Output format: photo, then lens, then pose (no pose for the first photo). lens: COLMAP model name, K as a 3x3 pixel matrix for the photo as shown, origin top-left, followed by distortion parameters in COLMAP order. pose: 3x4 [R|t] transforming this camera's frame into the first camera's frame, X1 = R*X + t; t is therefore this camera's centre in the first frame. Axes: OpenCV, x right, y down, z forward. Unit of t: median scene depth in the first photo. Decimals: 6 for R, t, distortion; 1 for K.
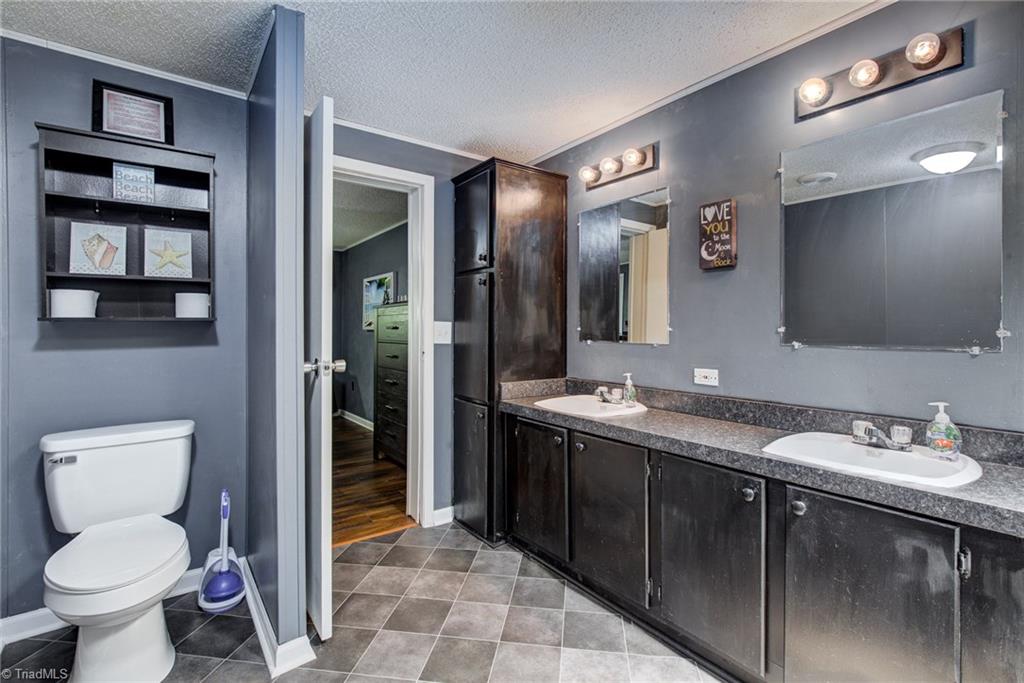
lens RADIAL K [[468.4, 0, 512.5], [0, 468.4, 333.9], [0, 0, 1]] dist [0.002457, 0.000204]
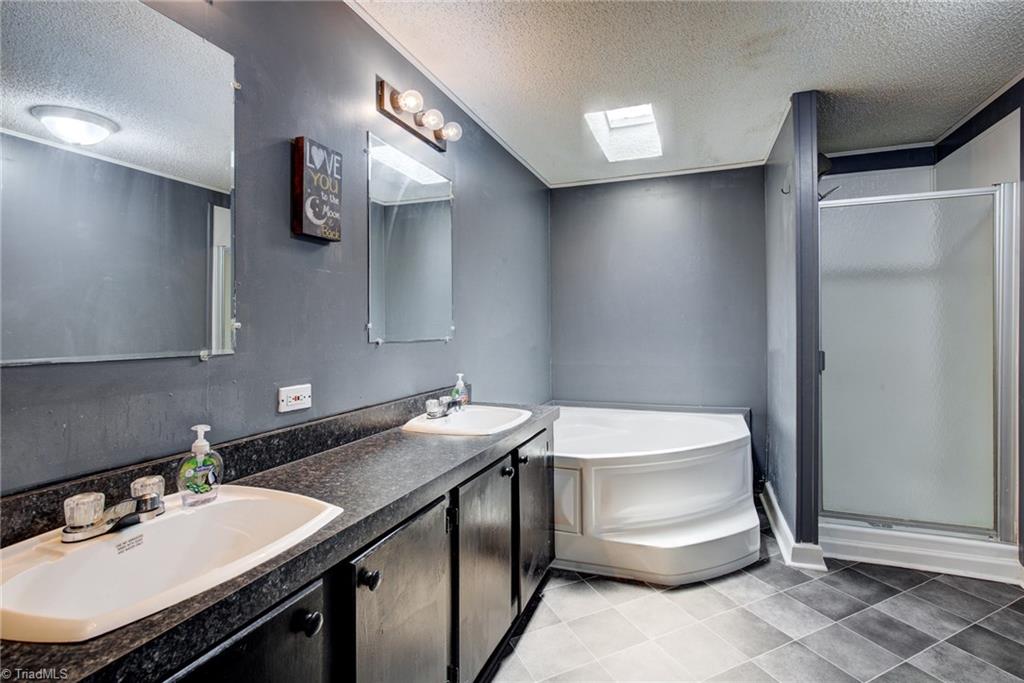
lens RADIAL K [[468.4, 0, 514.8], [0, 468.4, 331.0], [0, 0, 1]] dist [0.002457, 0.000204]
pose [[-0.526572, 0.001171, 0.850130, -0.320053], [0.018057, 0.999789, 0.009808, -0.002420], [-0.849939, 0.020515, -0.526482, 1.128443]]
